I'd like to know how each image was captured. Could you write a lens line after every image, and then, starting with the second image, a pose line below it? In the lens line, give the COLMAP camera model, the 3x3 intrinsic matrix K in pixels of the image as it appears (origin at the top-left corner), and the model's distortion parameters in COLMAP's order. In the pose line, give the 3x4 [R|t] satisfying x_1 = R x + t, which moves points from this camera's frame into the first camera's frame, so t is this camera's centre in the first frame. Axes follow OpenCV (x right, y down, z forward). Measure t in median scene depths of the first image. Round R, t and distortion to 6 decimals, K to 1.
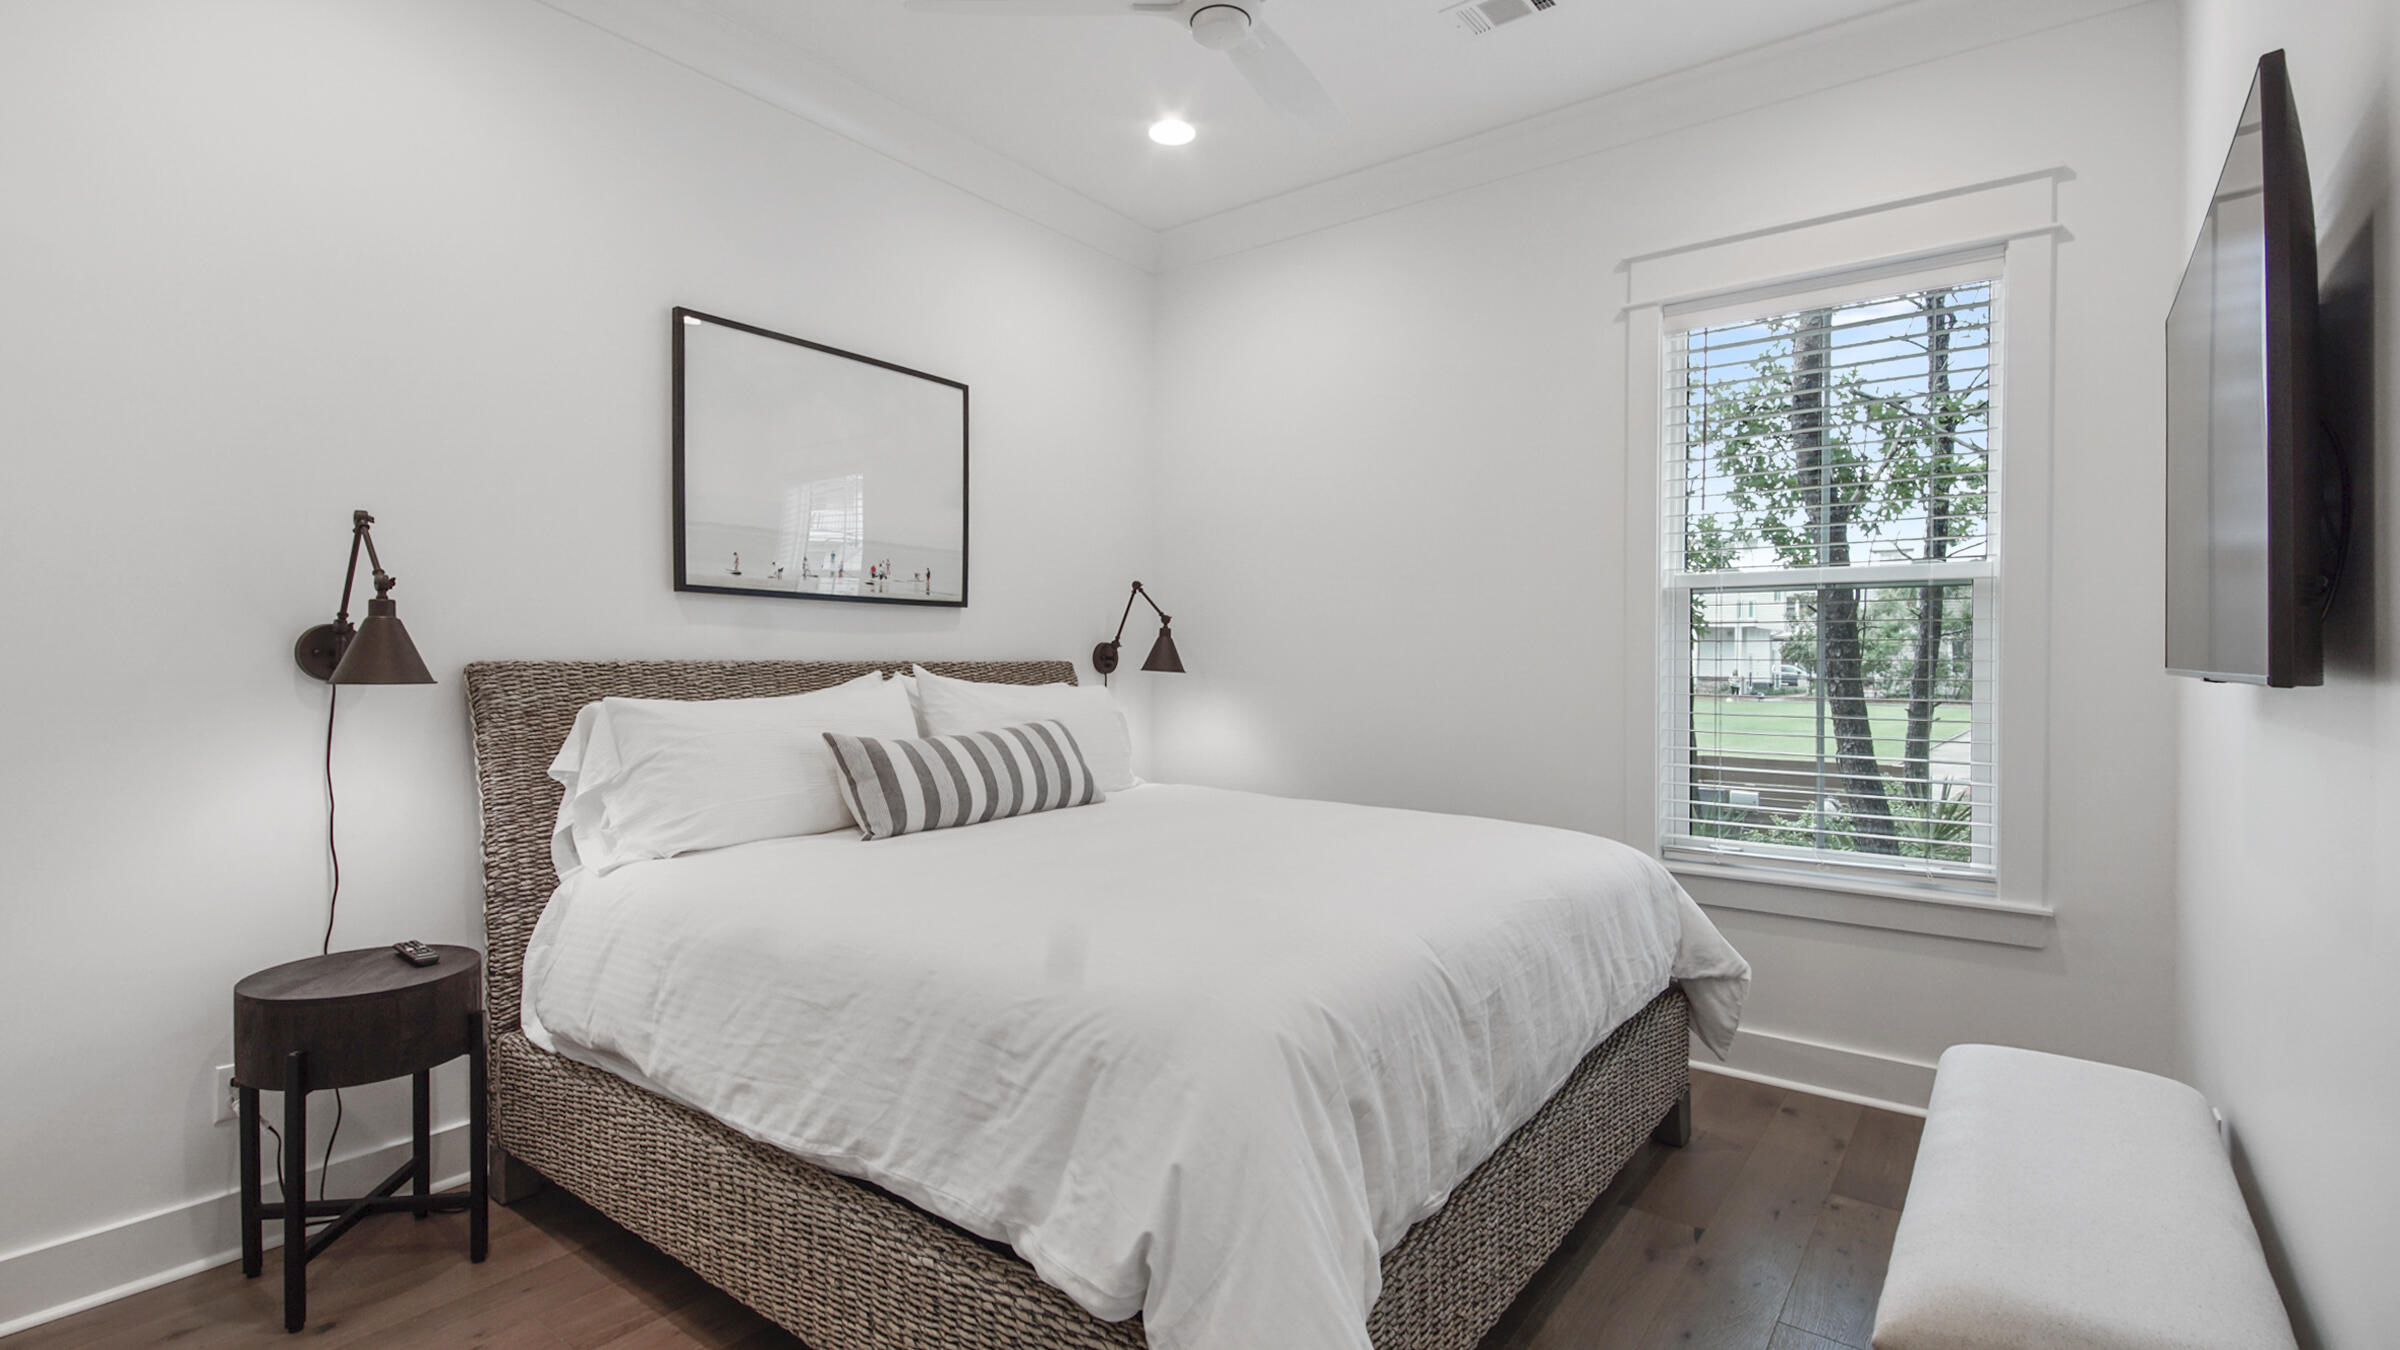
lens RADIAL K [[1082.9, 0, 1204.3], [0, 1082.9, 661.5], [0, 0, 1]] dist [0.017996, -0.005125]
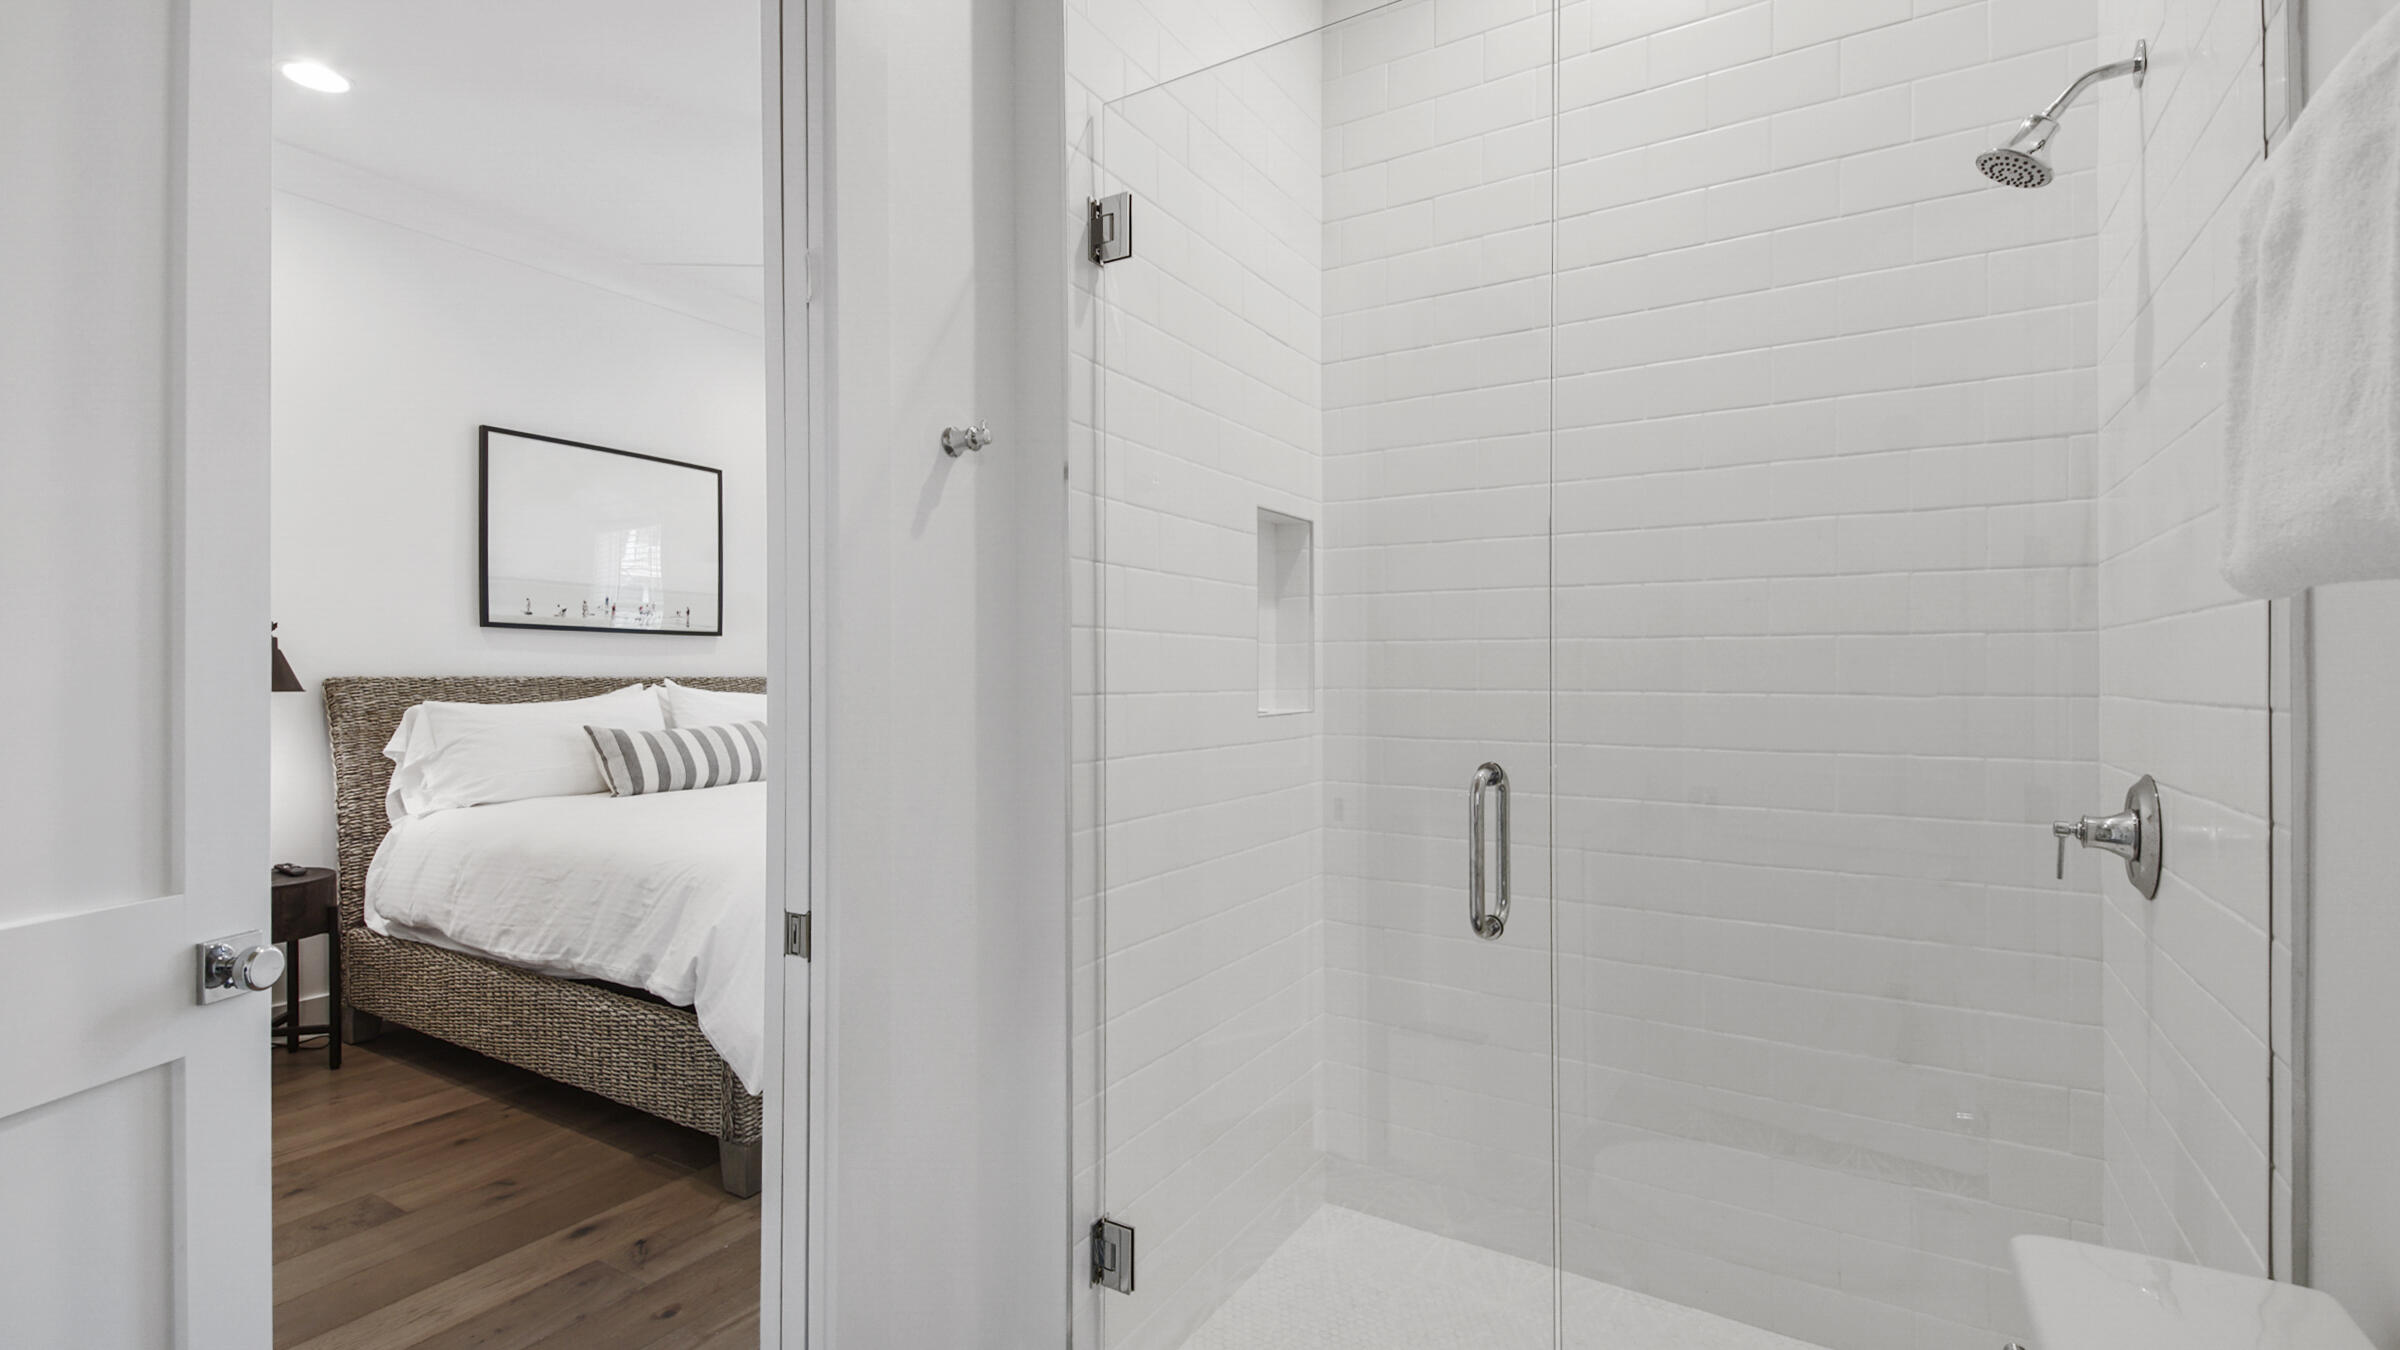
lens RADIAL K [[1082.9, 0, 1201.4], [0, 1082.9, 672.8], [0, 0, 1]] dist [0.017996, -0.005125]
pose [[0.995800, -0.004652, 0.091436, 0.371848], [0.004917, 0.999984, -0.002679, 0.002968], [-0.091422, 0.003117, 0.995807, -0.583376]]
